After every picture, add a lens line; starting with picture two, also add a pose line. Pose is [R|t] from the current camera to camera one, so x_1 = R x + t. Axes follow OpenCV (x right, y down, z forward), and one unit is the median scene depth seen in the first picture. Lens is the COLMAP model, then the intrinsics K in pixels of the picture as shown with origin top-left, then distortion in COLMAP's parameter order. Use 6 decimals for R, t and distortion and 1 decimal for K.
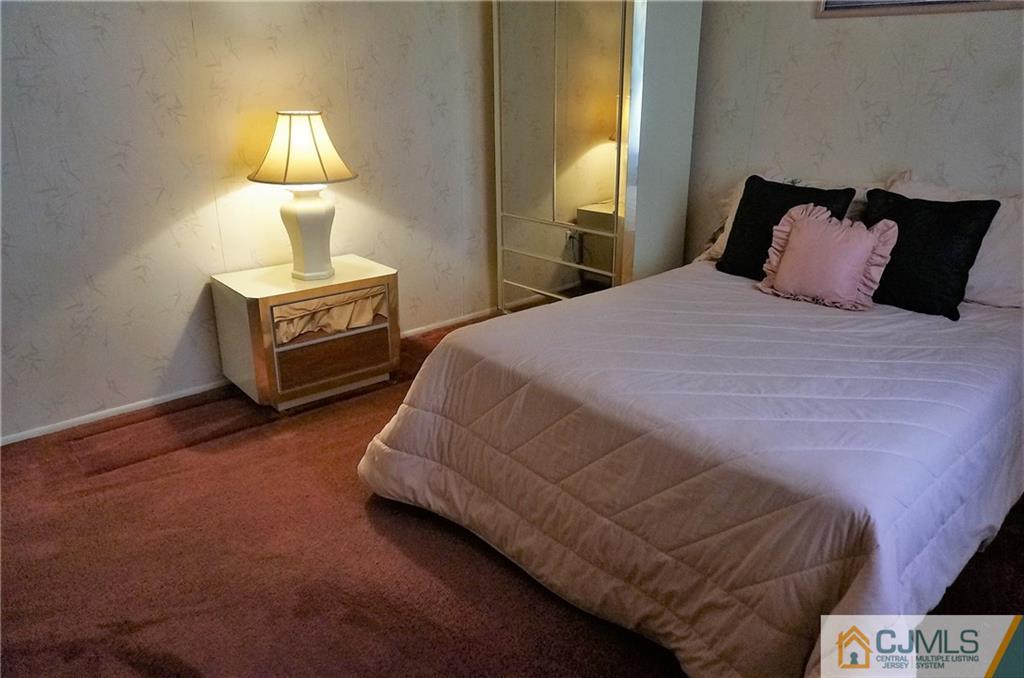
lens RADIAL K [[683.5, 0, 512.0], [0, 683.5, 339.0], [0, 0, 1]] dist [-0.000186, -0.001337]
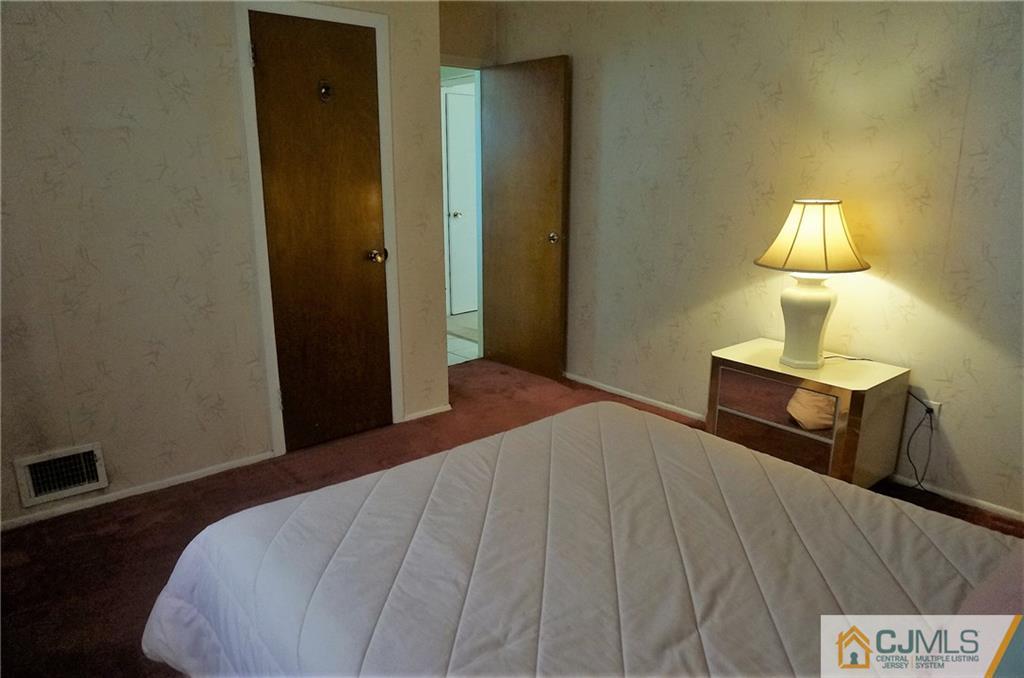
lens RADIAL K [[683.5, 0, 512.0], [0, 683.5, 339.0], [0, 0, 1]] dist [-0.000186, -0.001337]
pose [[-0.025216, 0.242498, -0.969824, 0.700256], [-0.338975, 0.910585, 0.236499, -0.229726], [0.940457, 0.334709, 0.059239, 0.578080]]
